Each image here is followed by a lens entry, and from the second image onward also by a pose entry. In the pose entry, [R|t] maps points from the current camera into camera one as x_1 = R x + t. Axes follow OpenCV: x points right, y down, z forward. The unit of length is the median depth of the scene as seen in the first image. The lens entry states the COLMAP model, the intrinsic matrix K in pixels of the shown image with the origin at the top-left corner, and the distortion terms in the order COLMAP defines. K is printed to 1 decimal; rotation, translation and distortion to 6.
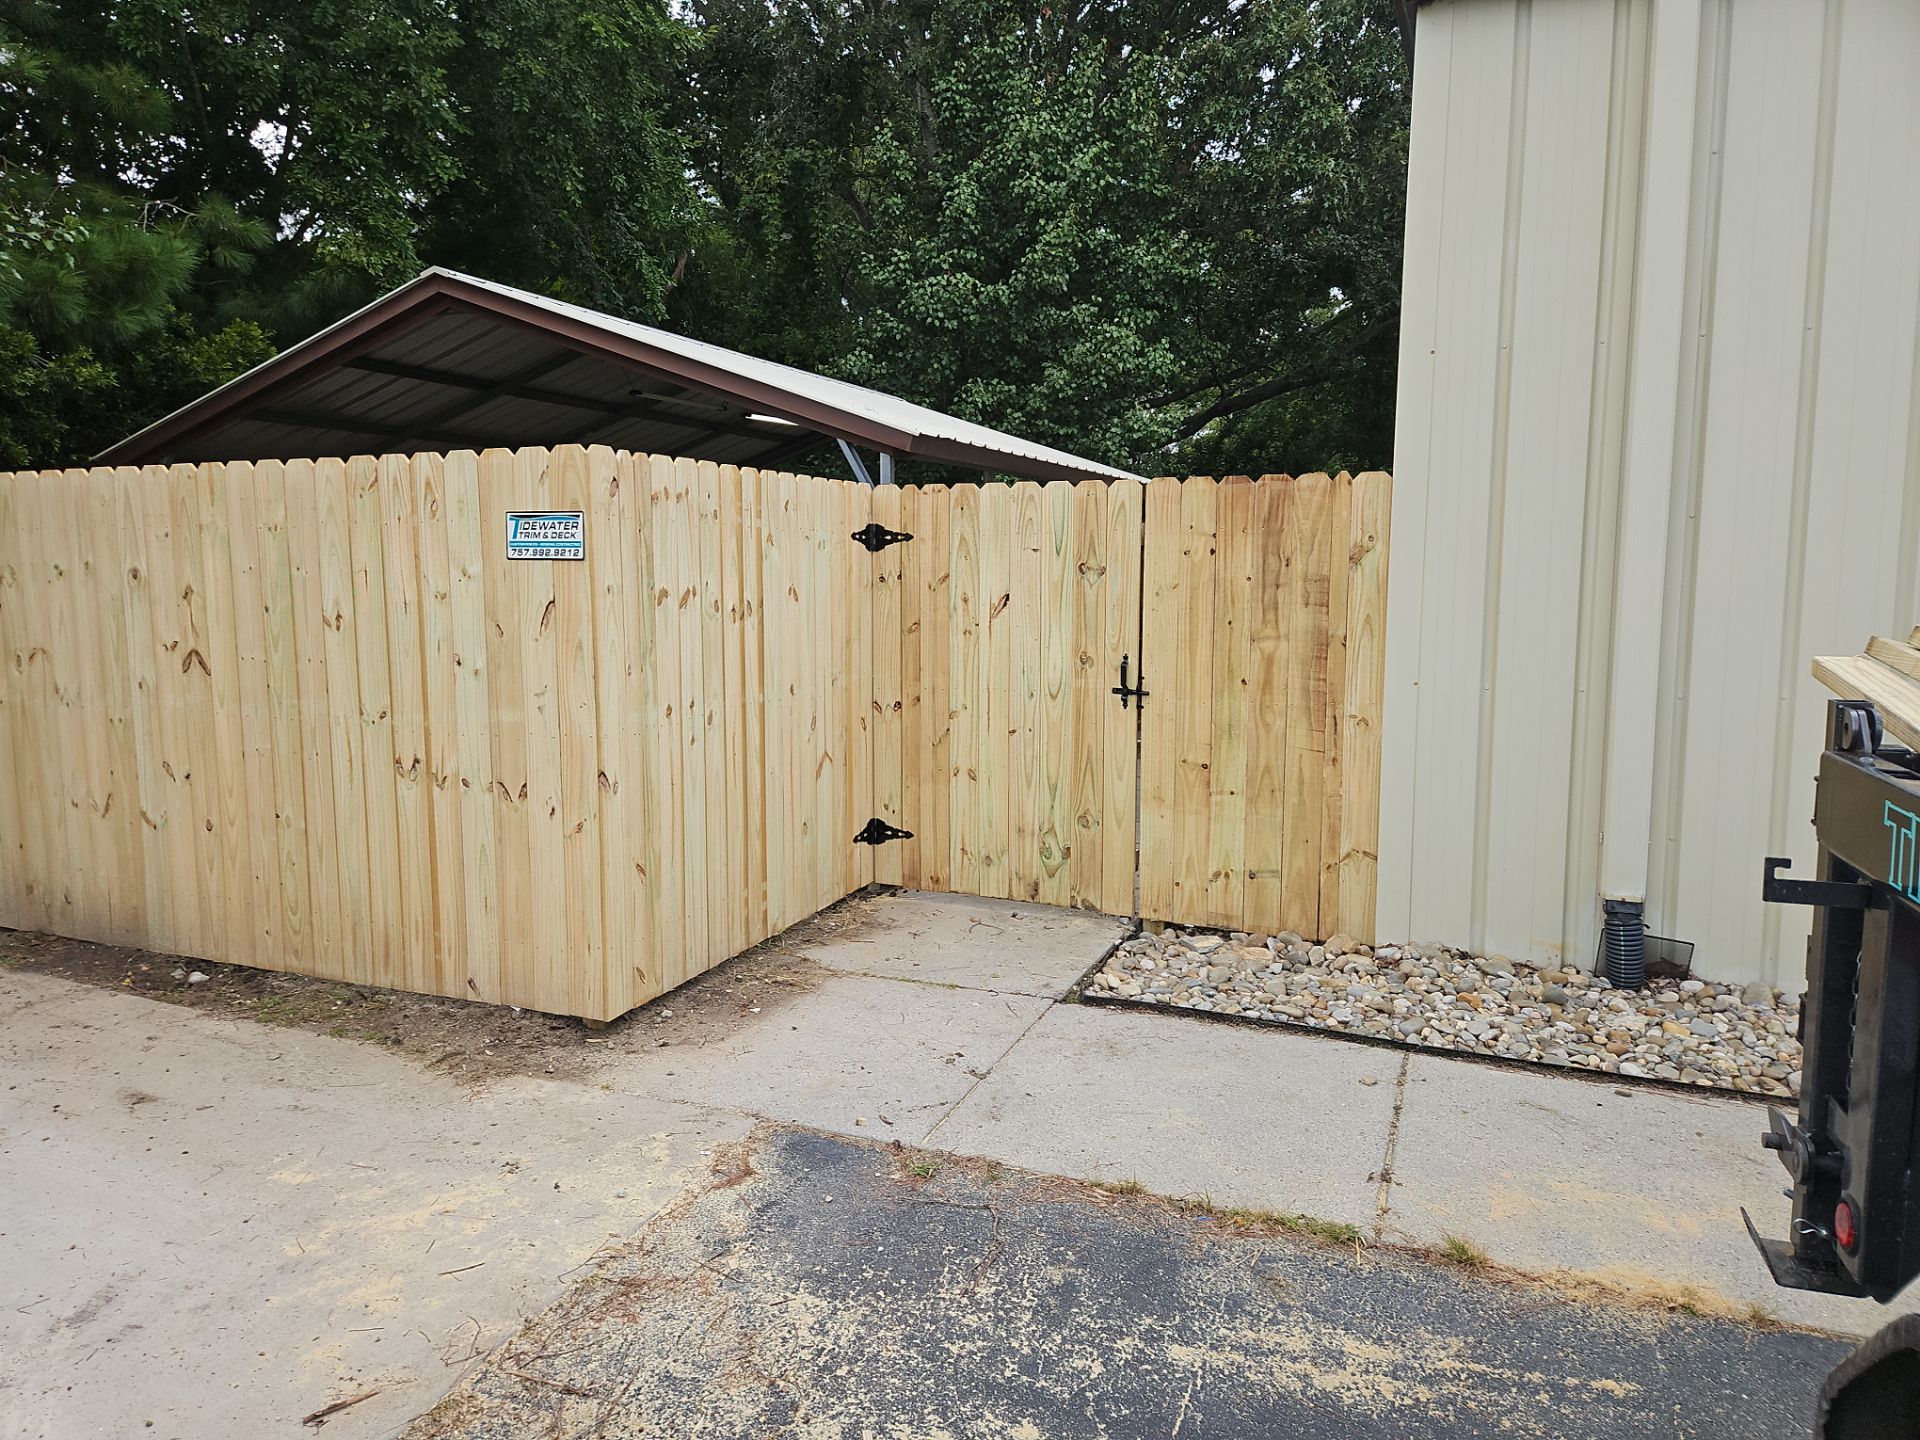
lens RADIAL K [[1328.6, 0, 896.1], [0, 1328.6, 696.7], [0, 0, 1]] dist [0.065321, -0.056298]
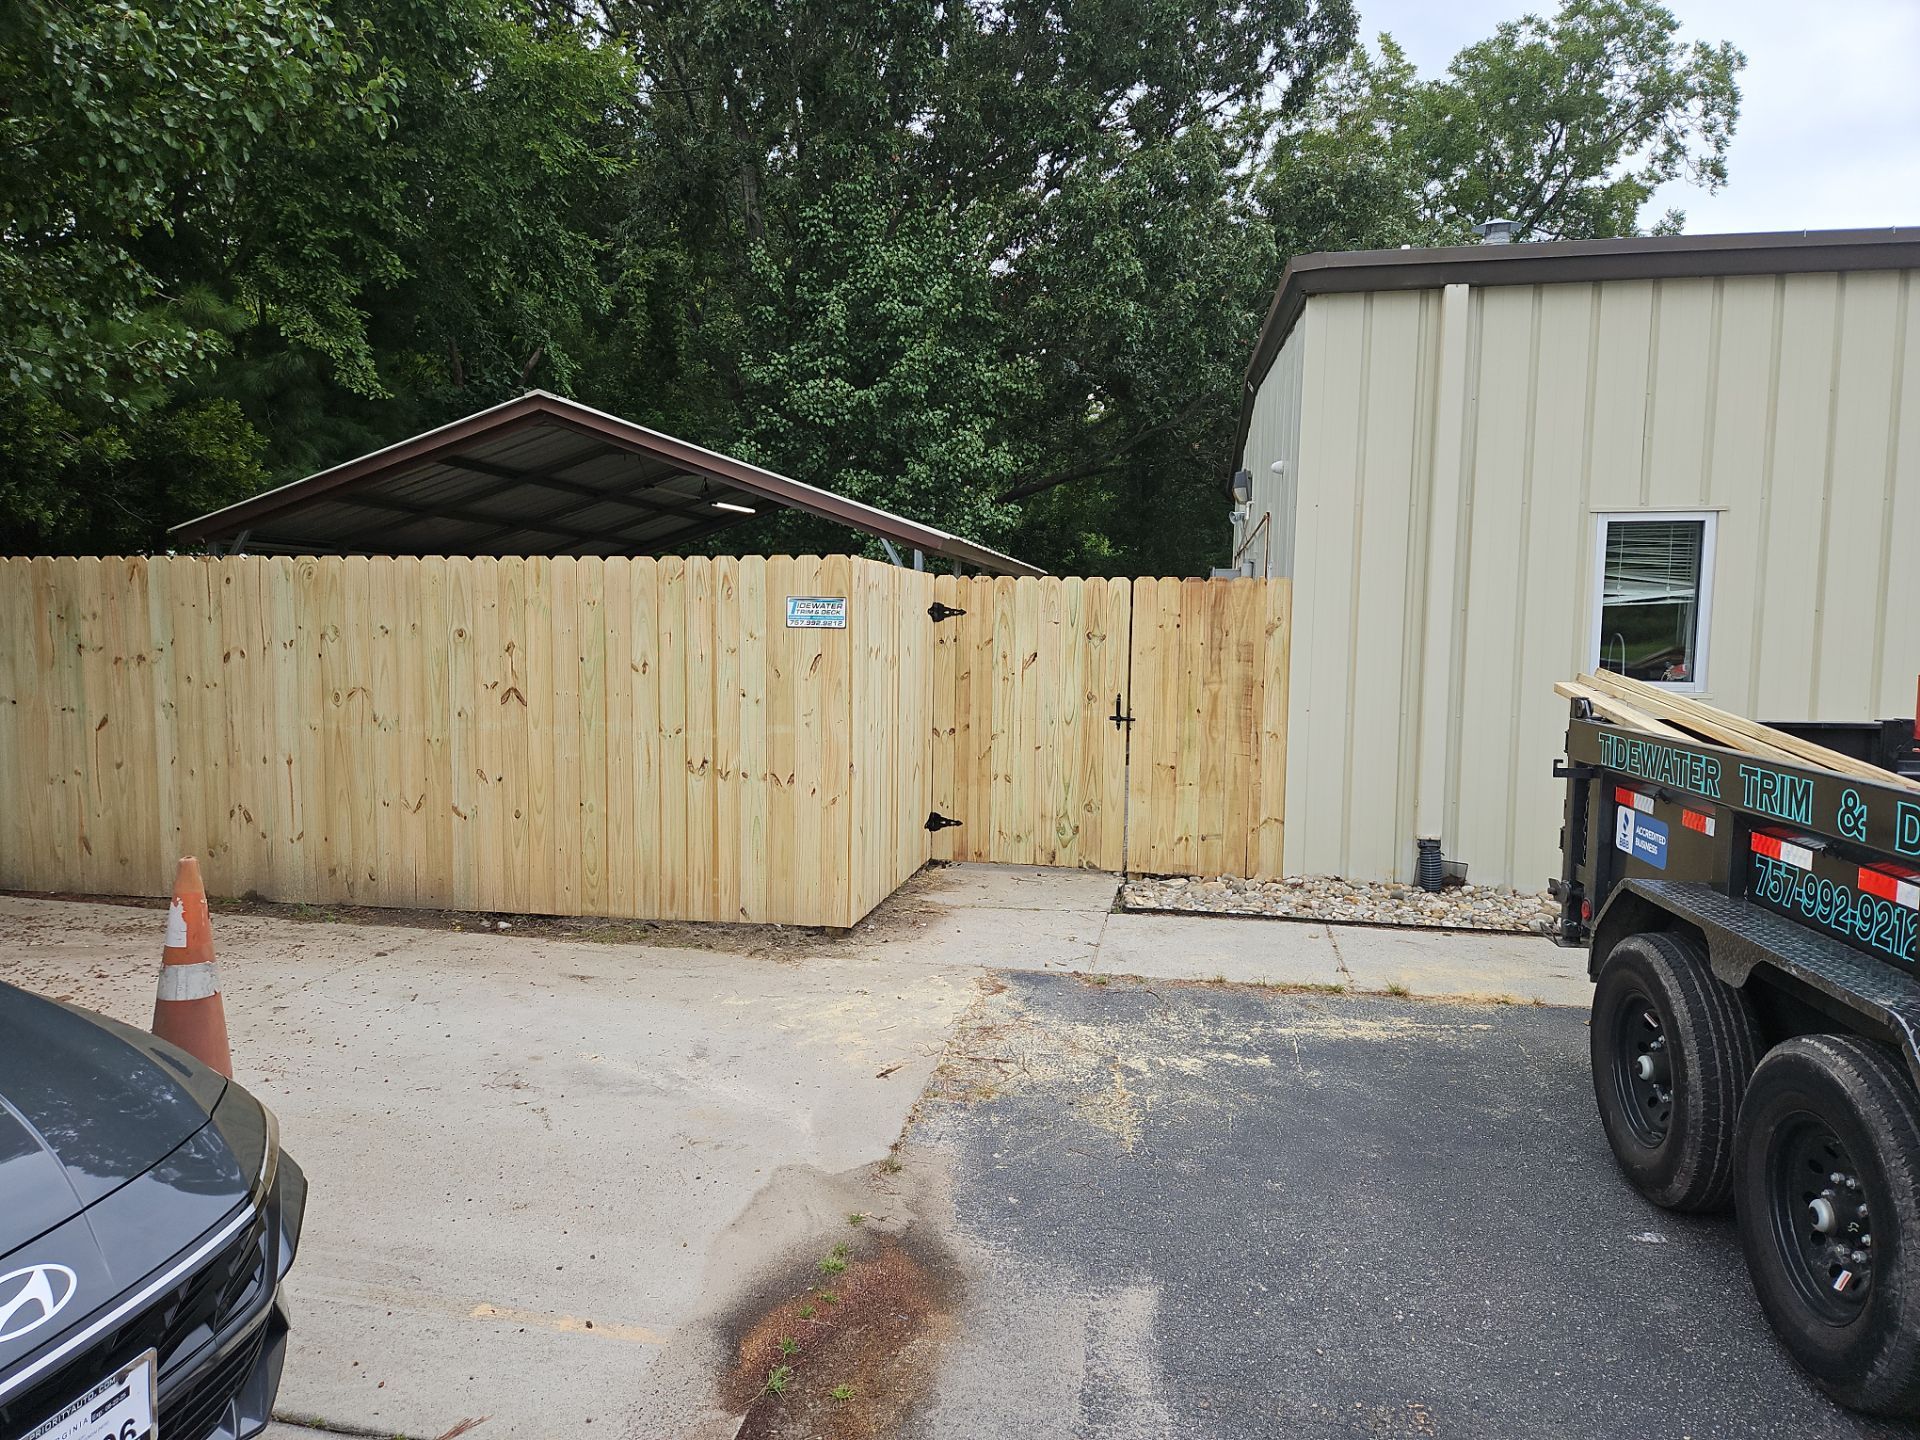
lens RADIAL K [[1328.6, 0, 941.0], [0, 1328.6, 729.8], [0, 0, 1]] dist [0.065321, -0.056298]
pose [[0.974515, -0.005275, 0.224261, -0.392378], [0.010317, 0.999720, -0.021316, 0.042403], [-0.224085, 0.023086, 0.974296, -0.448036]]
